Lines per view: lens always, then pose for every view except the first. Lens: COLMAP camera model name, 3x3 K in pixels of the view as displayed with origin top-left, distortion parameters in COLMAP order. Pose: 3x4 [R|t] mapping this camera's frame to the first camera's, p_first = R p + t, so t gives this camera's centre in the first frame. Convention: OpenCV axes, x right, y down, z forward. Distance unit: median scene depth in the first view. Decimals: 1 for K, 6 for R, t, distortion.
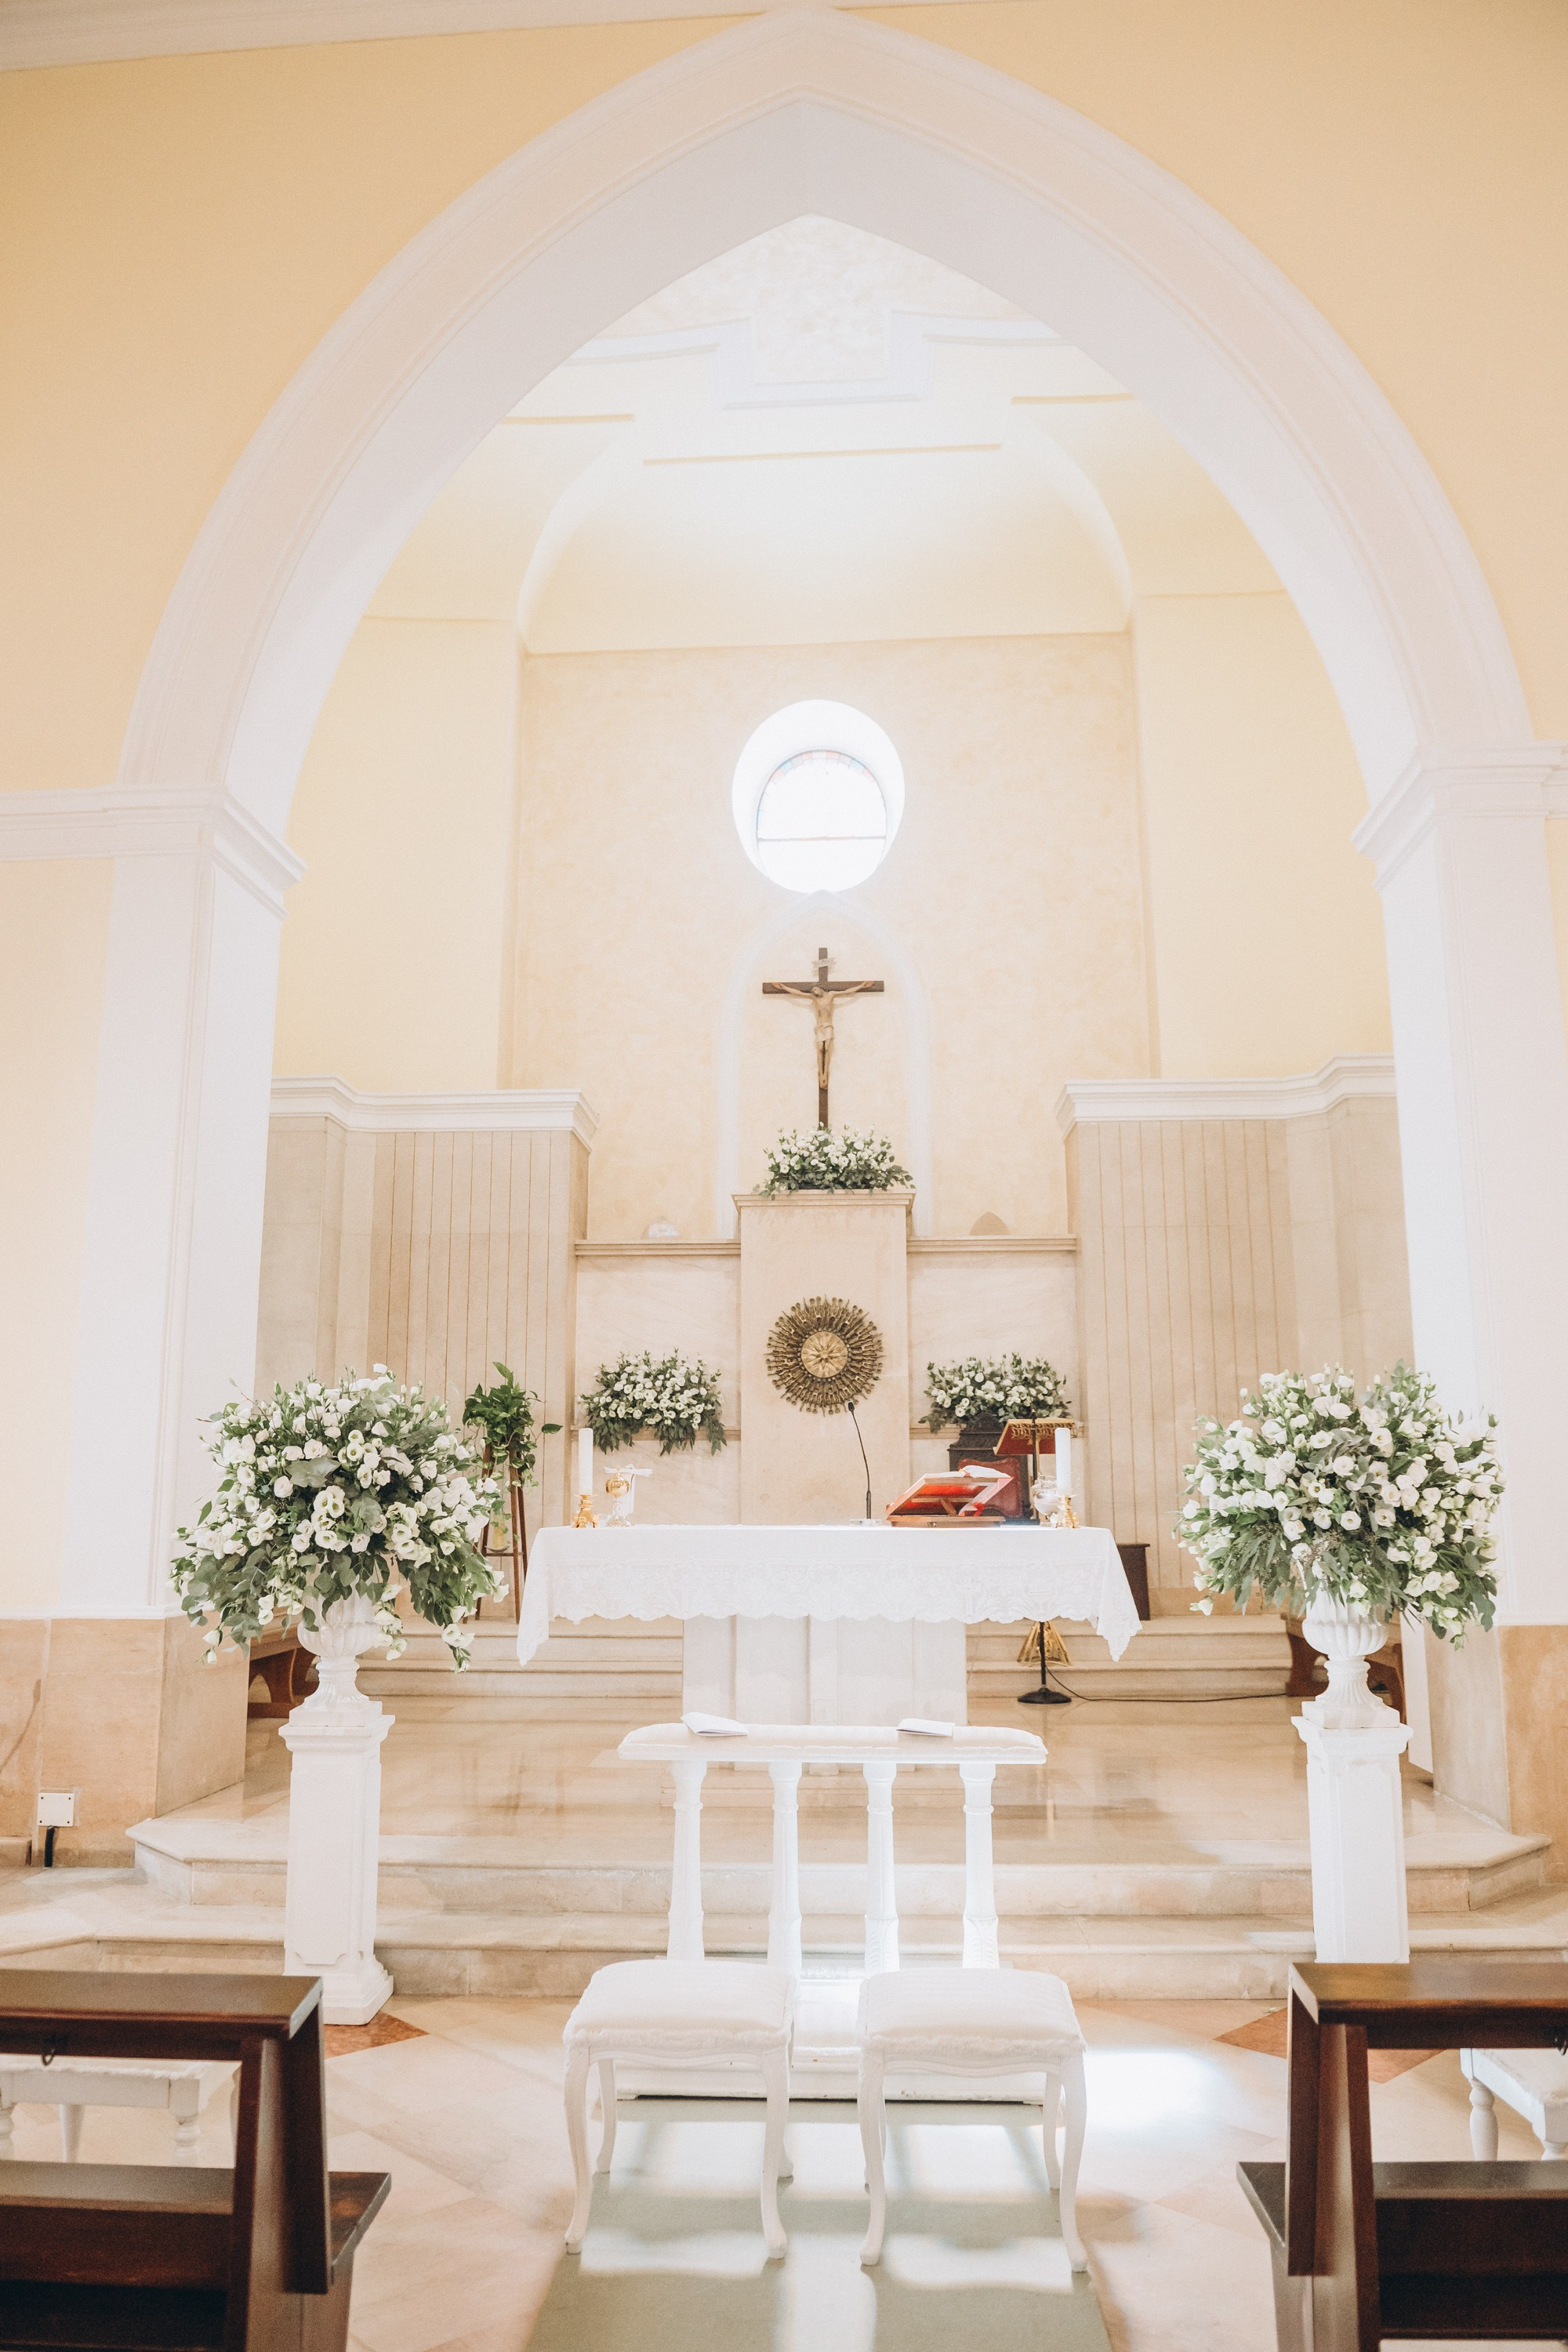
lens RADIAL K [[1575.7, 0, 784.0], [0, 1575.7, 1176.0], [0, 0, 1]] dist [-0.055339, 0.001017]
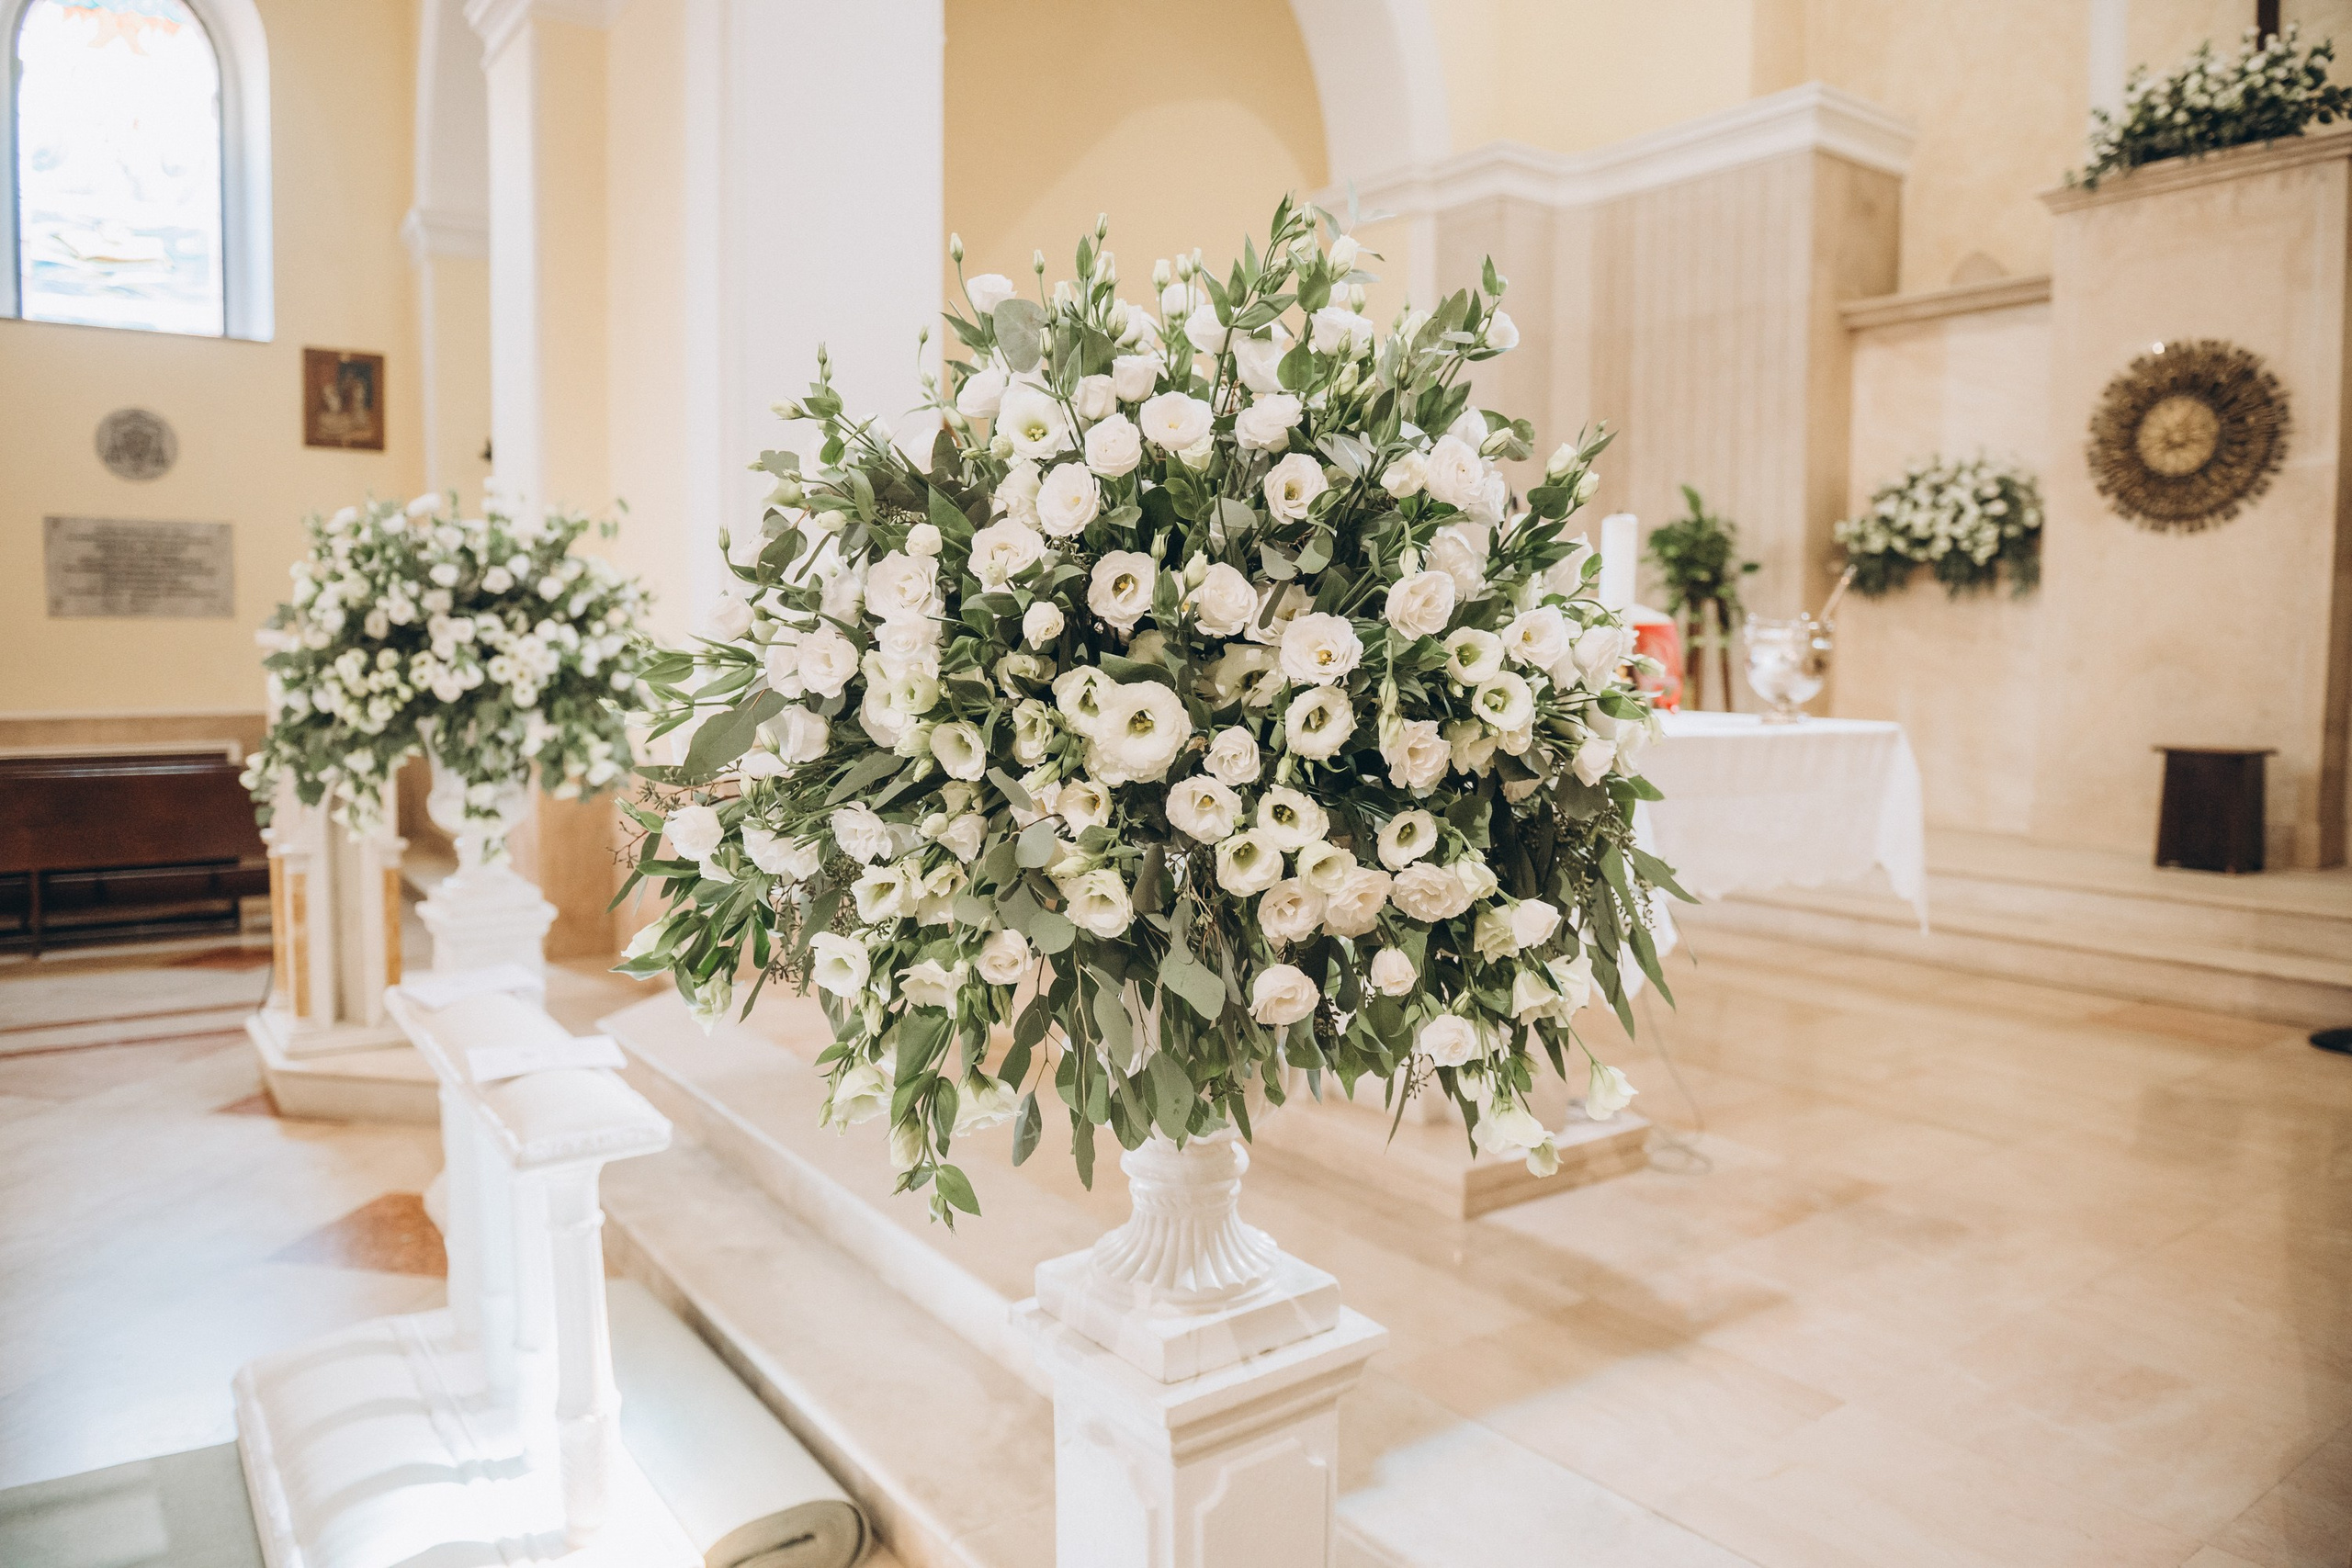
lens RADIAL K [[1575.5, 0, 1160.1], [0, 1575.5, 776.1], [0, 0, 1]] dist [-0.055339, 0.001017]
pose [[0.625975, 0.071205, -0.776585, 0.244829], [0.145476, 0.967680, 0.205990, 0.059802], [0.766154, -0.241919, 0.595385, 0.306601]]
